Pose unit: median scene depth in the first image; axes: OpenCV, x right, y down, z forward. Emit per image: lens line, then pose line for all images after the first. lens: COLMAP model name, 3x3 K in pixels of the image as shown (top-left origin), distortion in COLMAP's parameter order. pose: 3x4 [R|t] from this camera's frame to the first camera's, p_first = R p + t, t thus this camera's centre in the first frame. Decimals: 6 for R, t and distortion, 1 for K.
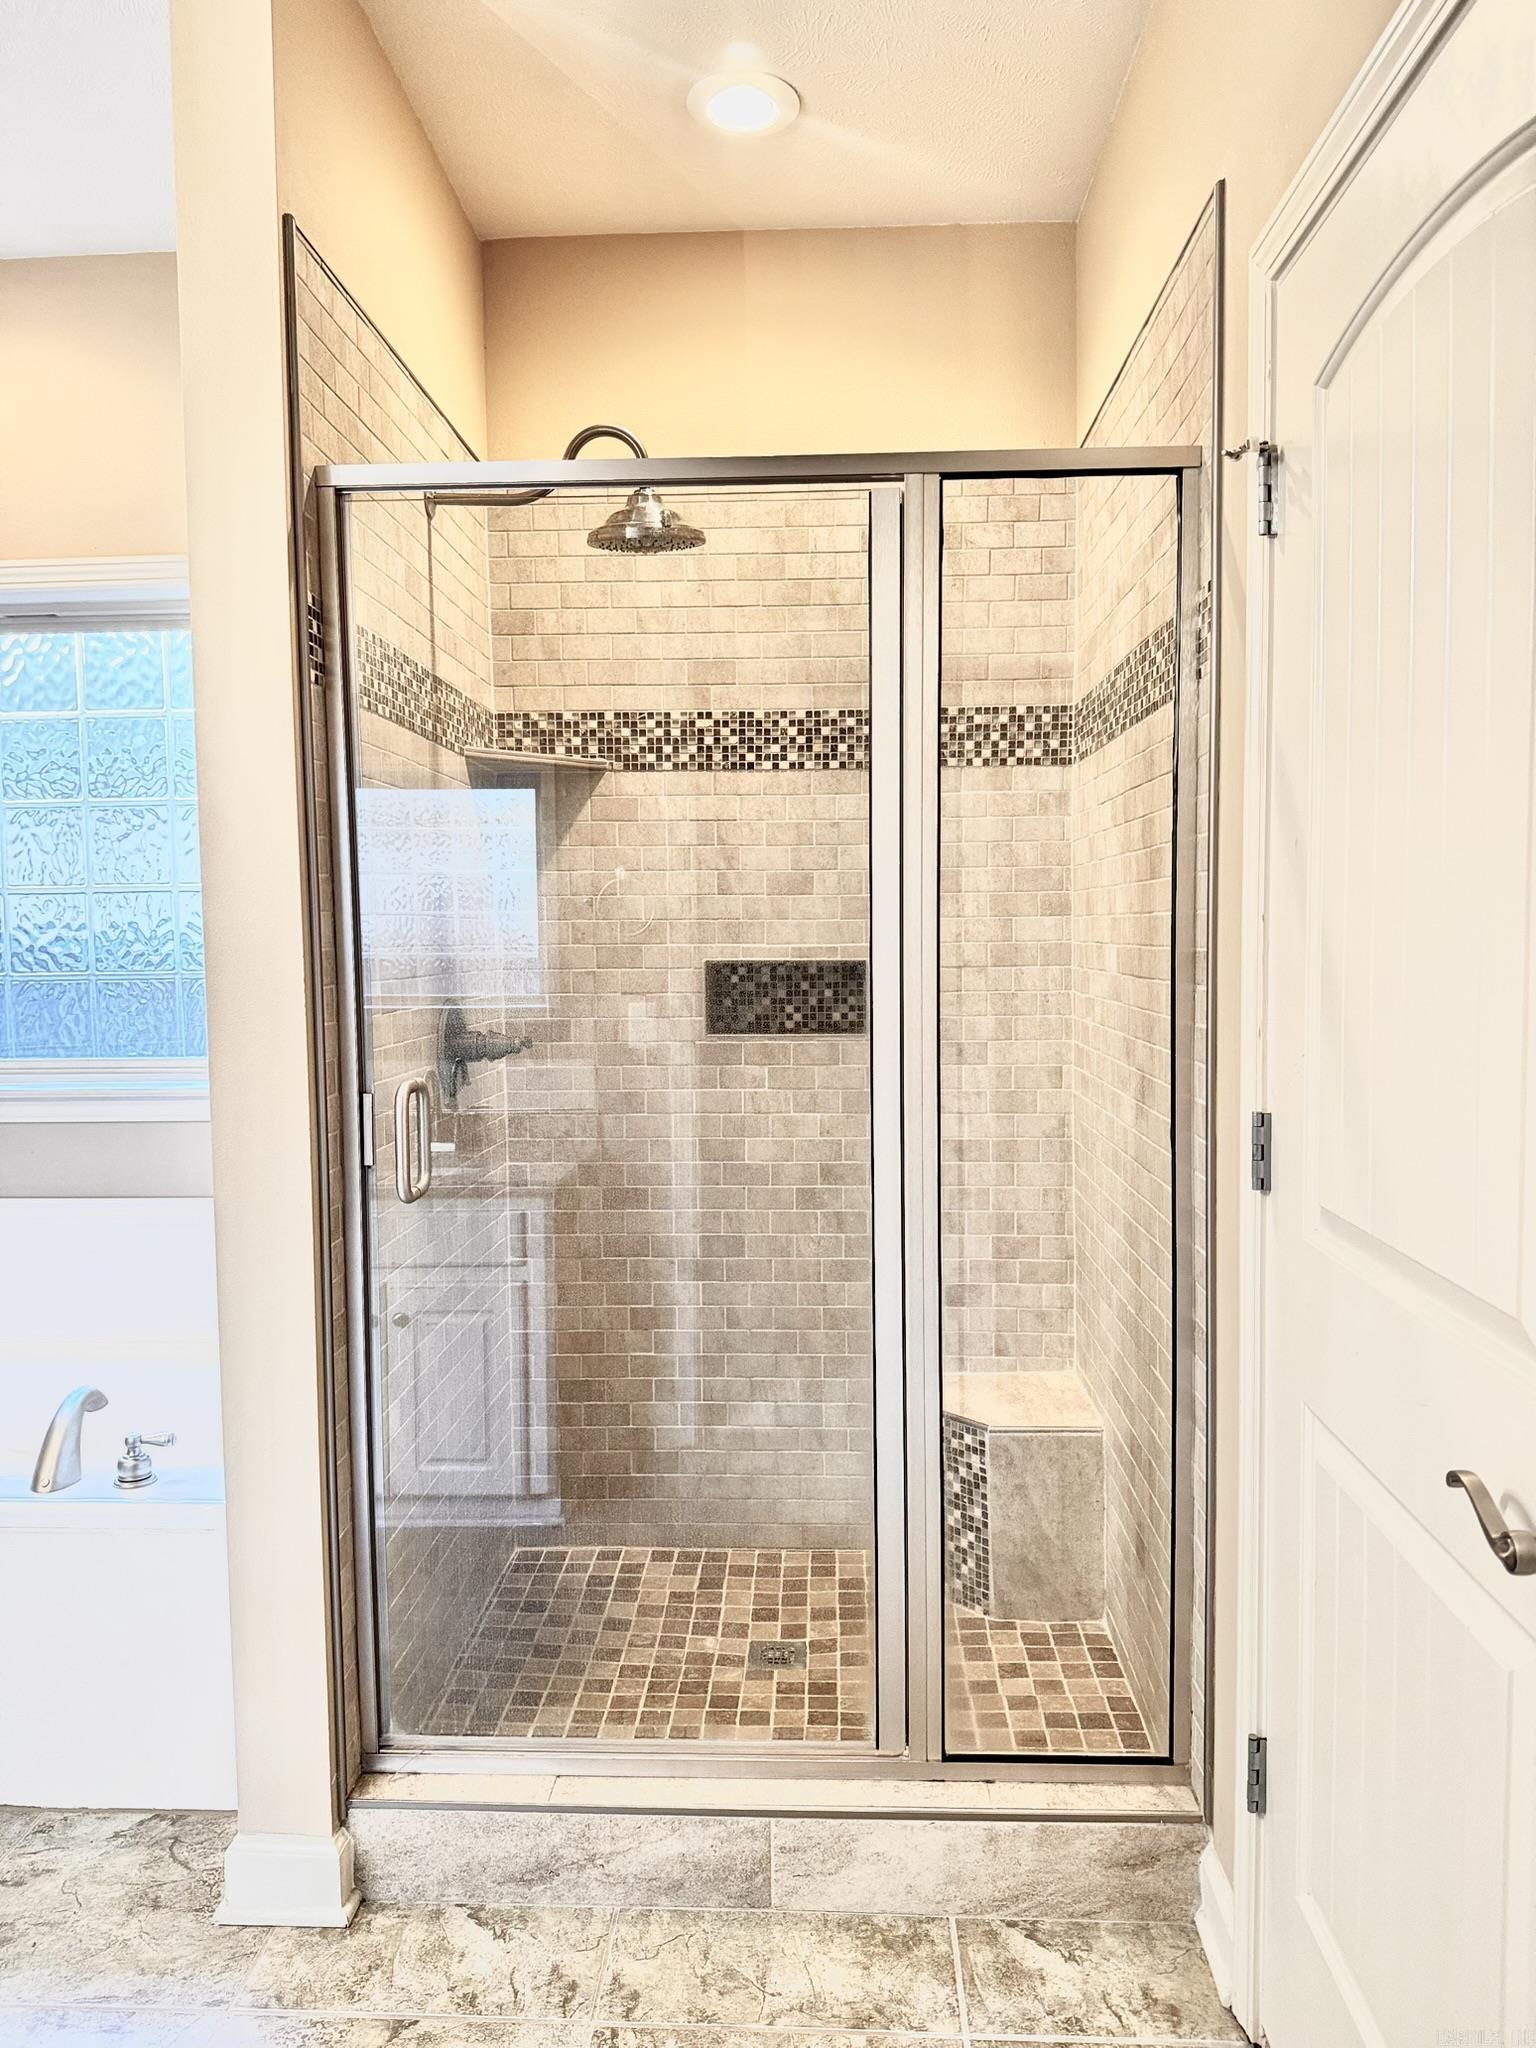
lens RADIAL K [[1445.8, 0, 767.9], [0, 1445.8, 1036.9], [0, 0, 1]] dist [0.046384, -0.059931]
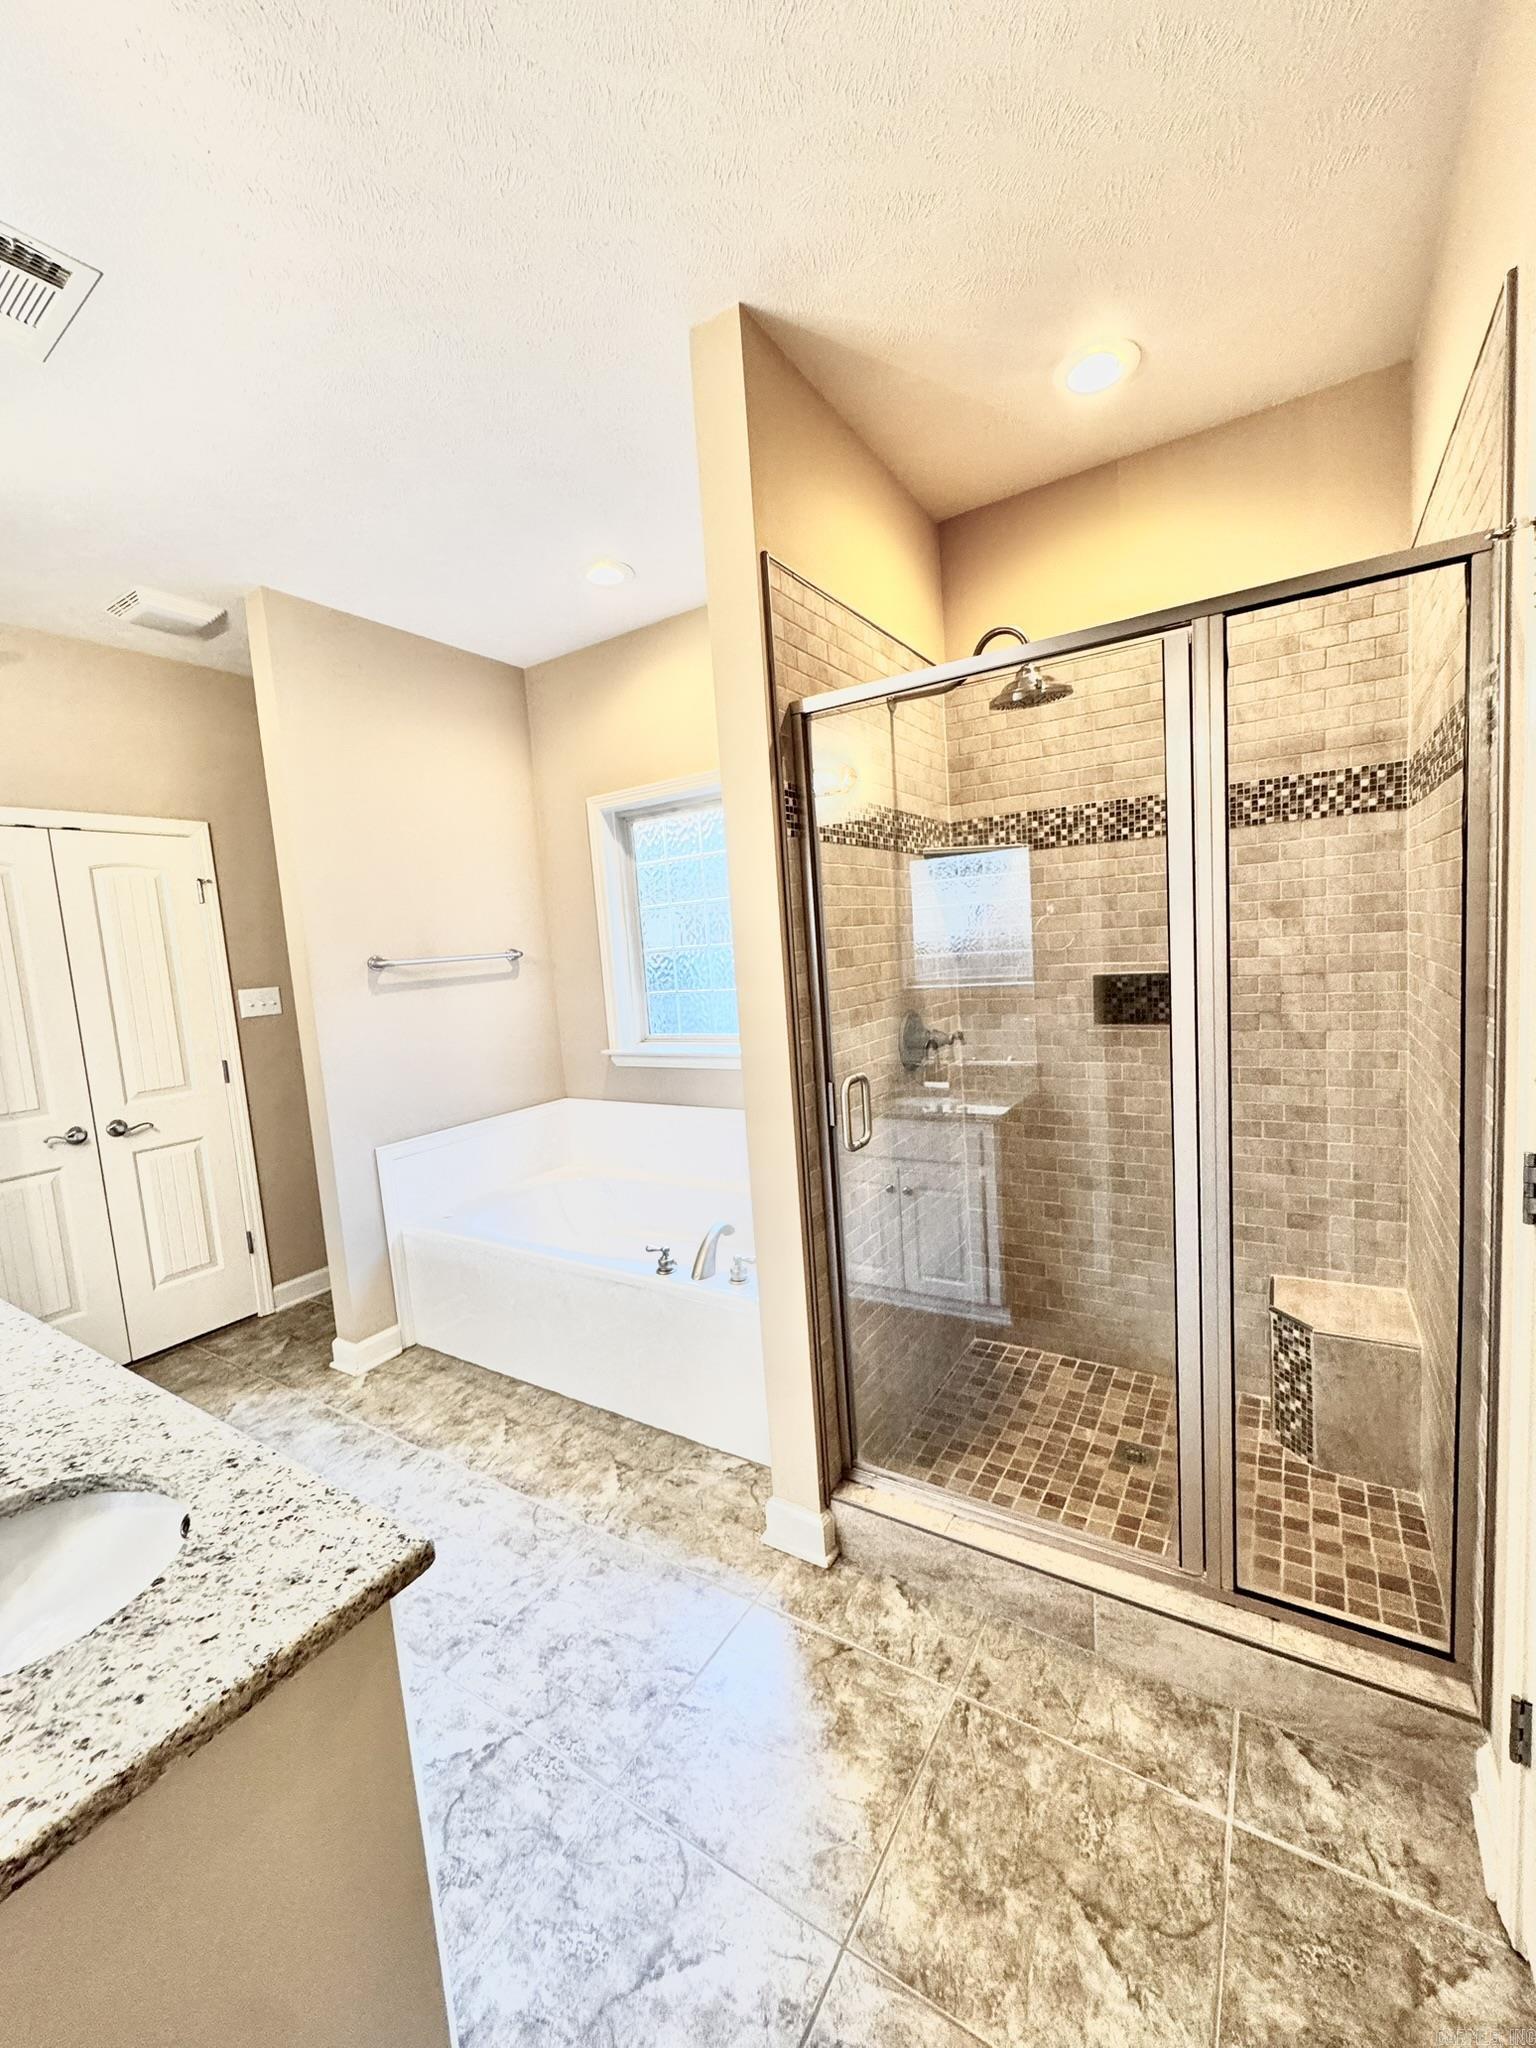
lens RADIAL K [[817.8, 0, 767.3], [0, 817.8, 1025.1], [0, 0, 1]] dist [-0.004142, 0.000713]
pose [[0.865893, 0.001819, -0.500226, 0.100430], [0.024389, 0.998651, 0.045847, -0.056445], [0.499635, -0.051899, 0.864680, 0.134811]]
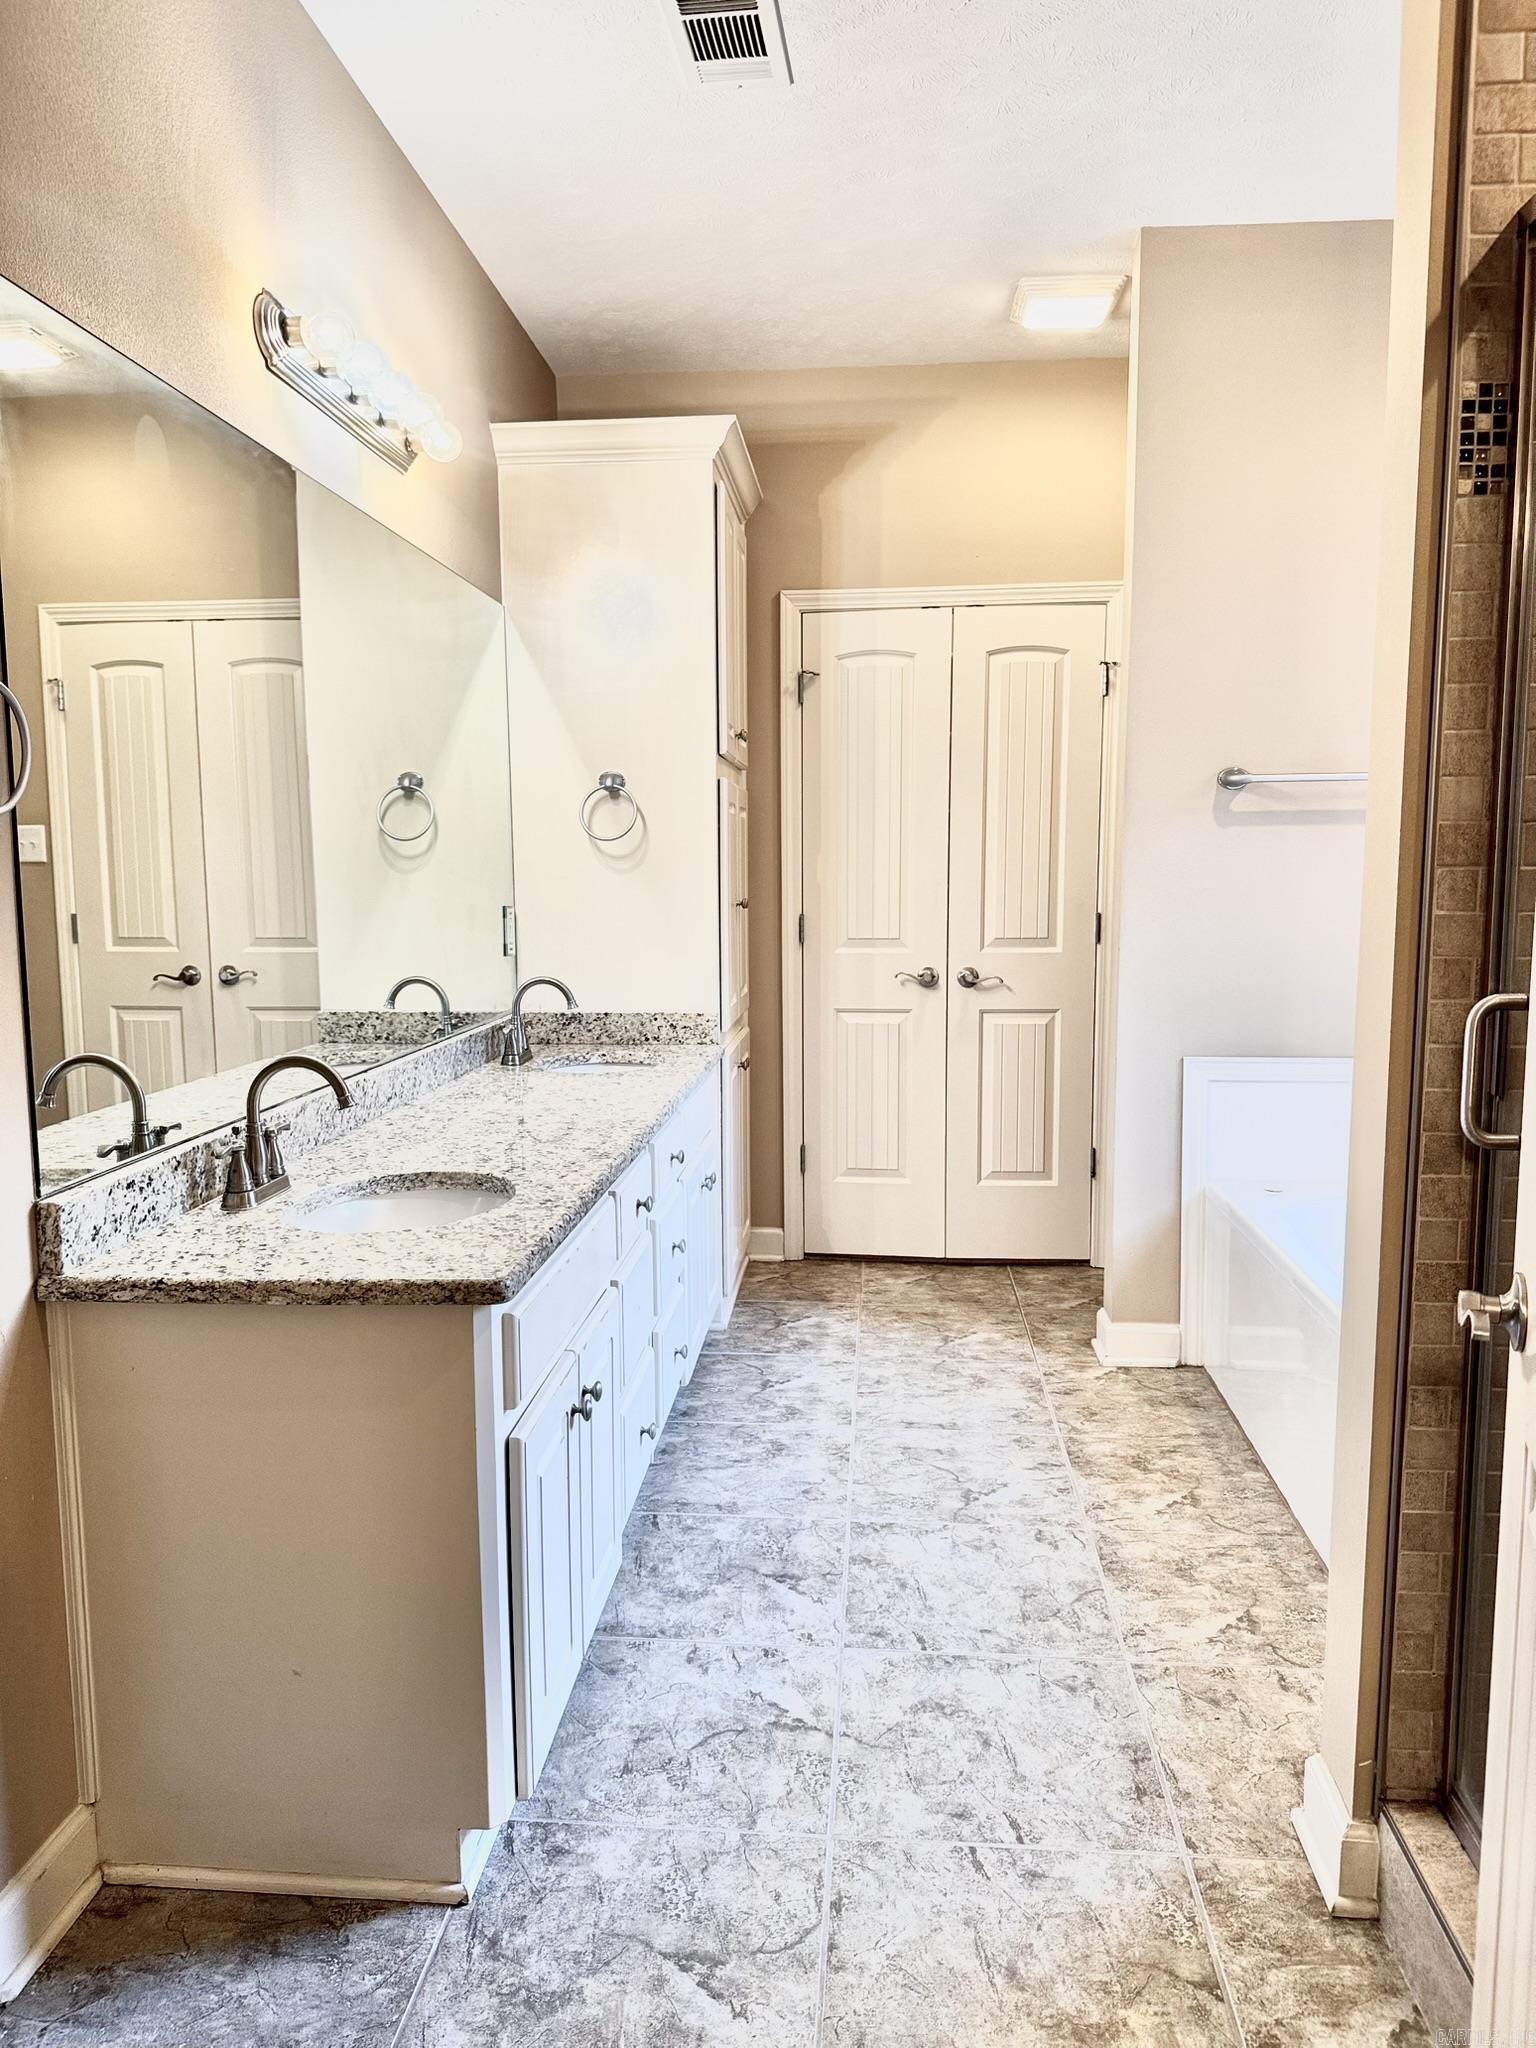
lens RADIAL K [[1445.8, 0, 767.9], [0, 1445.8, 1036.9], [0, 0, 1]] dist [0.046384, -0.059931]
pose [[-0.035415, 0.133794, -0.990376, 0.430556], [-0.066555, 0.988482, 0.135918, -0.020949], [0.997154, 0.070728, -0.026103, 0.503166]]
